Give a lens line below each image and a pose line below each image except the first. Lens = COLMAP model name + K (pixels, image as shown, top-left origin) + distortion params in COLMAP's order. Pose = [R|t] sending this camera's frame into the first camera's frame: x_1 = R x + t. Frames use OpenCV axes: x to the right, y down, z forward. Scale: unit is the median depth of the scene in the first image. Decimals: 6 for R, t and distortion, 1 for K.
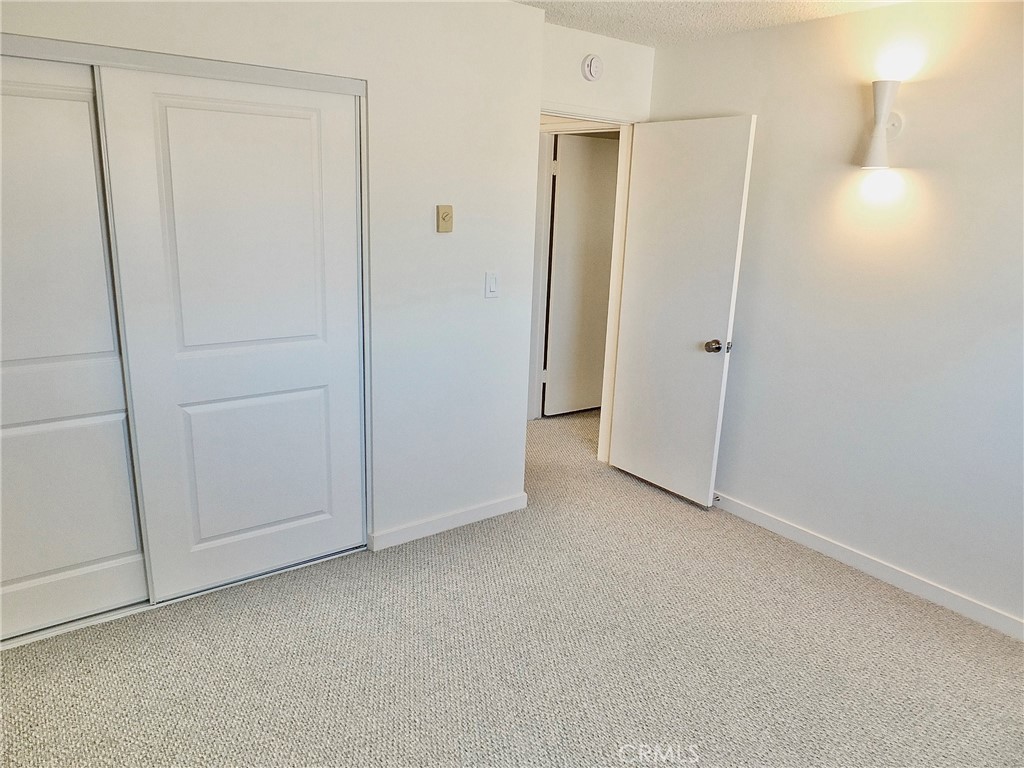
lens RADIAL K [[717.4, 0, 509.3], [0, 717.4, 381.2], [0, 0, 1]] dist [-0.020062, 0.003681]
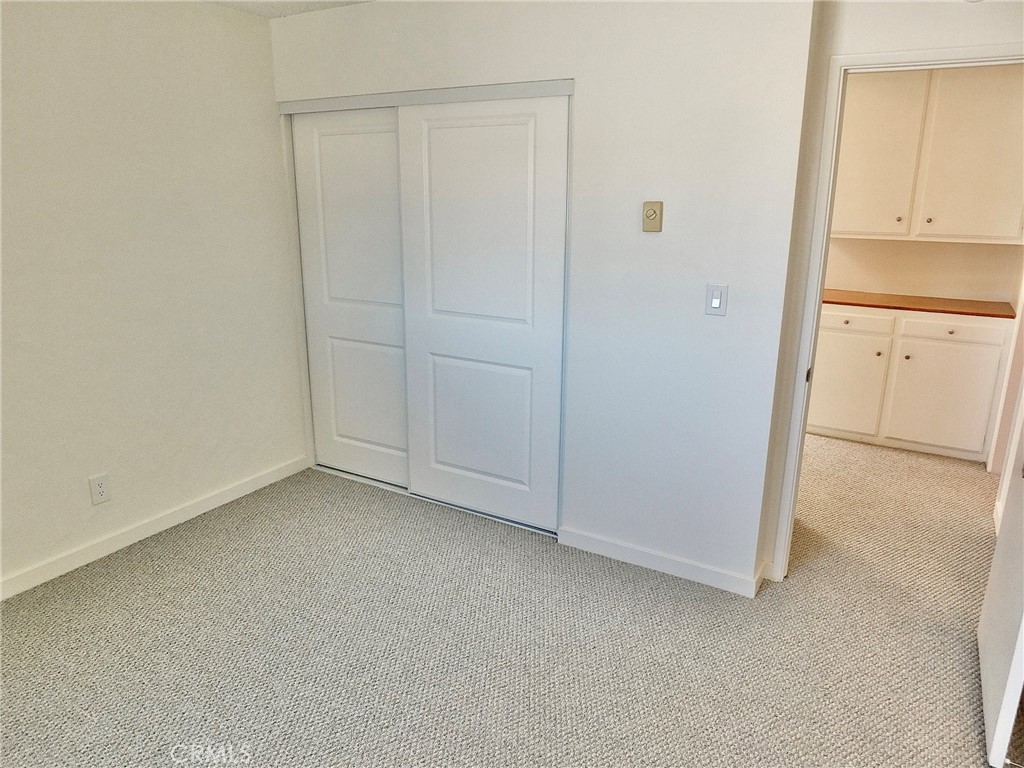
lens RADIAL K [[717.4, 0, 509.3], [0, 717.4, 381.2], [0, 0, 1]] dist [-0.020062, 0.003681]
pose [[0.371872, 0.210315, -0.904145, 0.731130], [-0.228968, 0.964684, 0.130224, -0.111437], [0.899602, 0.158594, 0.406895, 0.542410]]
